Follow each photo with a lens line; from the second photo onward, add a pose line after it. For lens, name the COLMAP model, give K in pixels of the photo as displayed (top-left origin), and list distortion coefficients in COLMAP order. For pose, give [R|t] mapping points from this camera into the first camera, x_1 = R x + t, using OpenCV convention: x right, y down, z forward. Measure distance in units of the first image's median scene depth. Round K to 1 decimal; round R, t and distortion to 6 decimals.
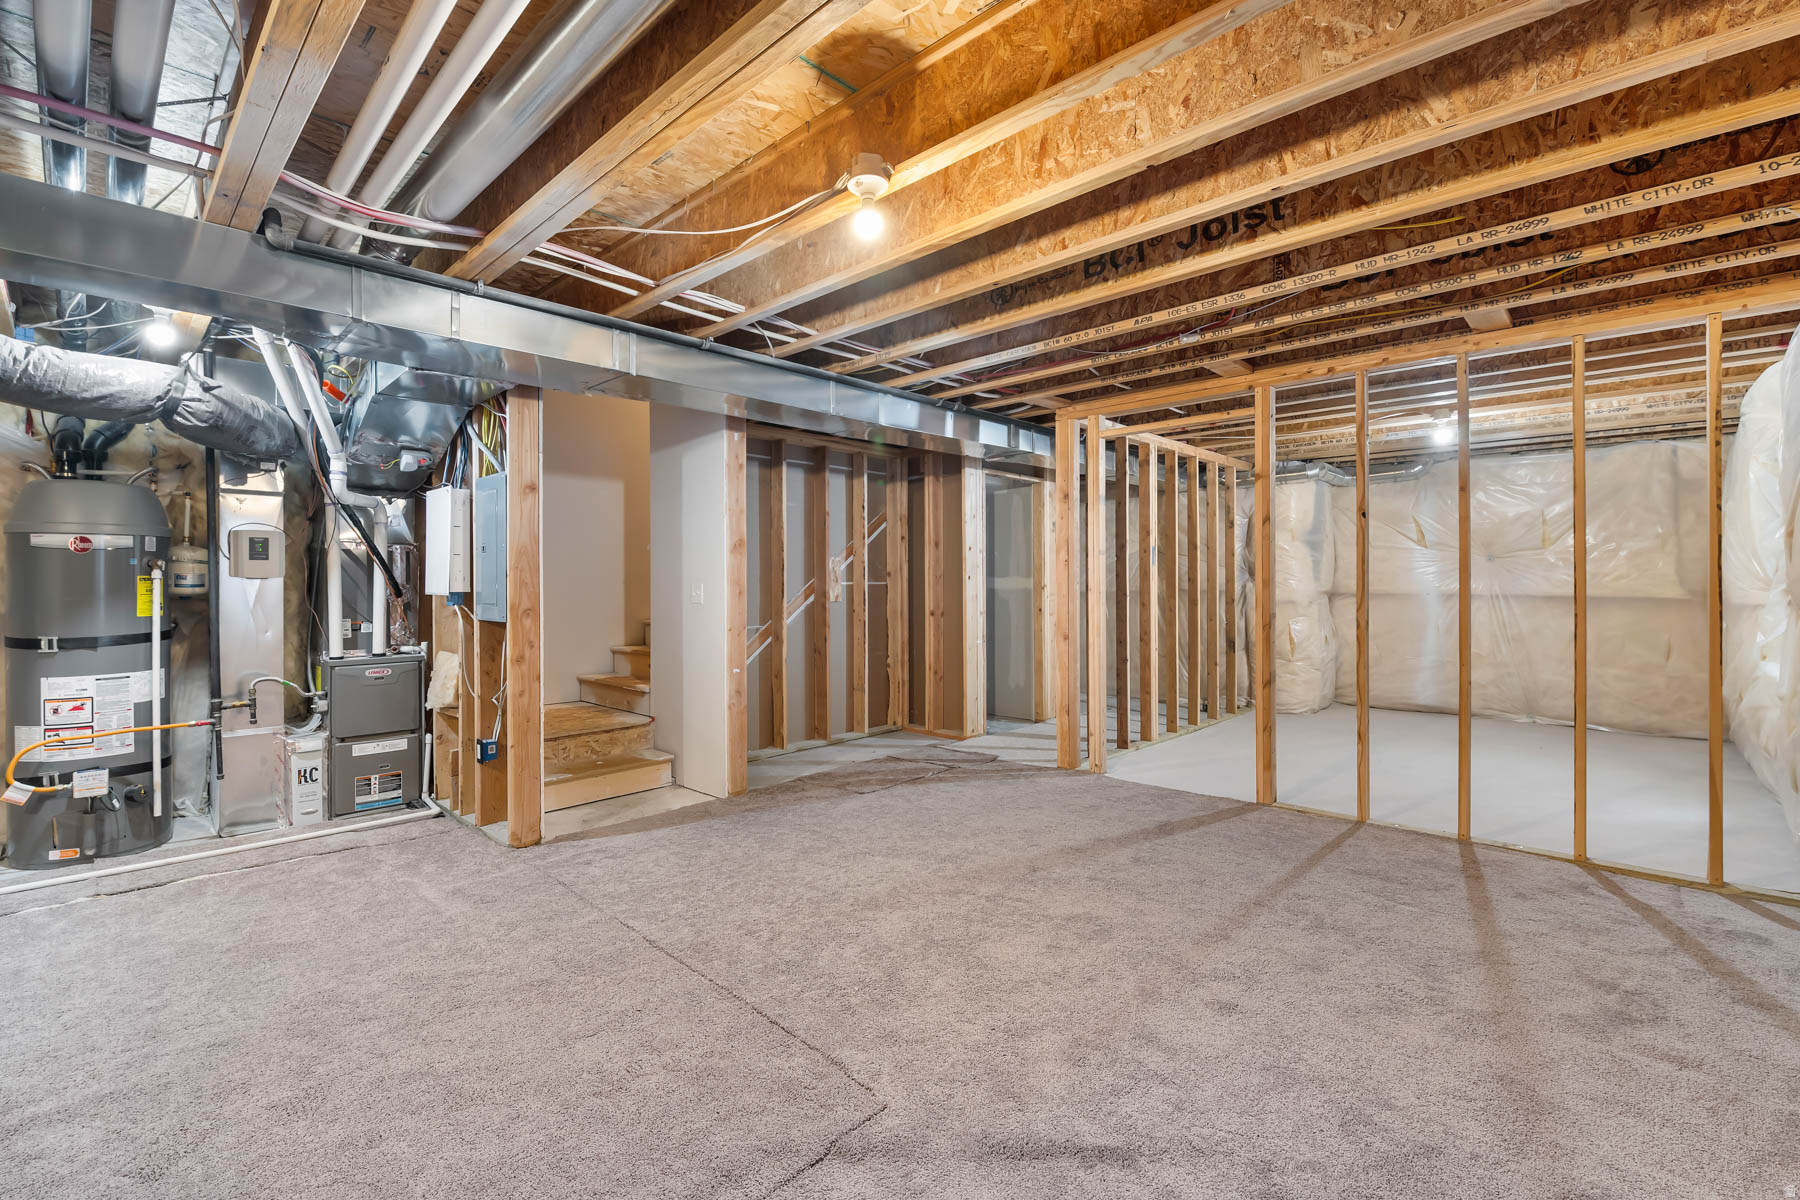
lens RADIAL K [[780.3, 0, 896.1], [0, 780.3, 589.9], [0, 0, 1]] dist [0.000969, 0.000071]
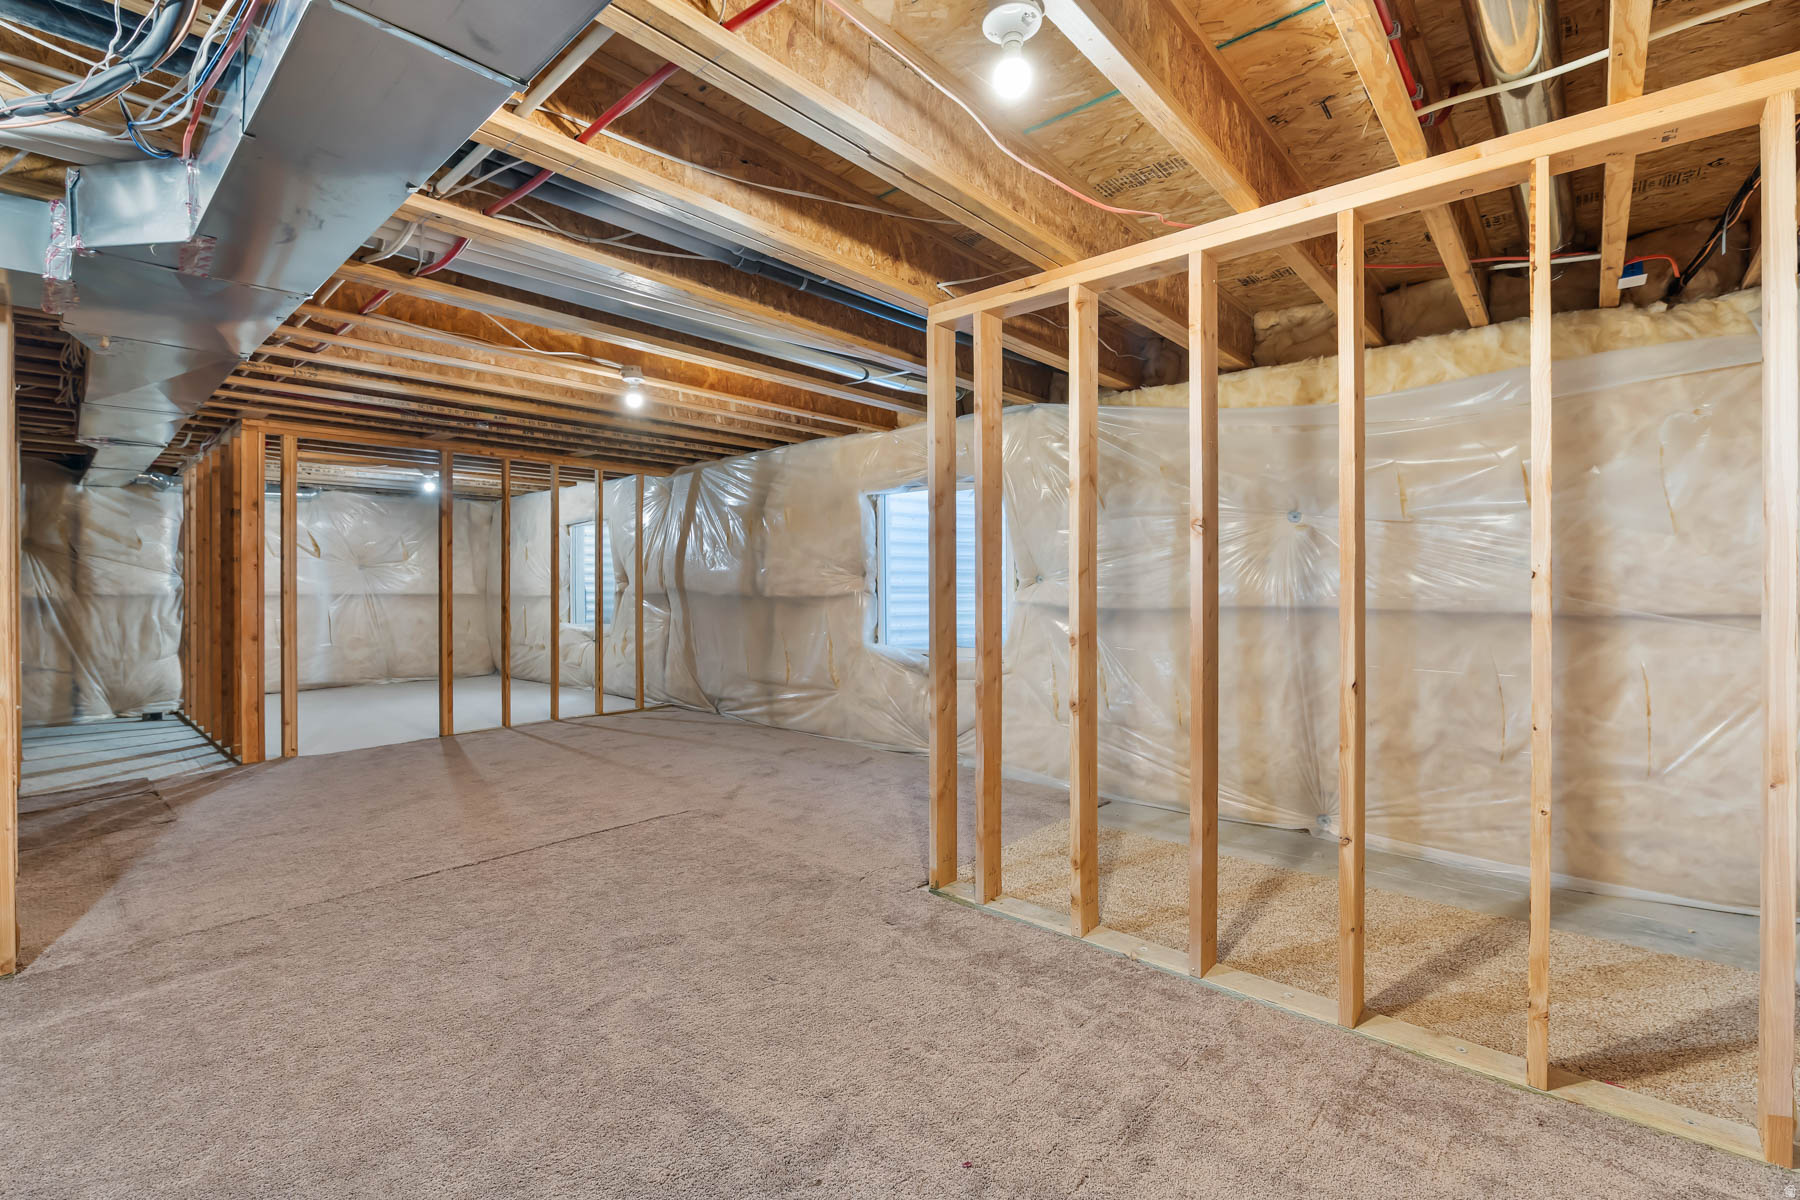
lens RADIAL K [[780.3, 0, 895.2], [0, 780.3, 587.6], [0, 0, 1]] dist [0.000969, 0.000071]
pose [[-0.041128, -0.004618, 0.999143, -0.729336], [0.010508, 0.999932, 0.005054, -0.002029], [-0.999099, 0.010707, -0.041077, 0.156063]]
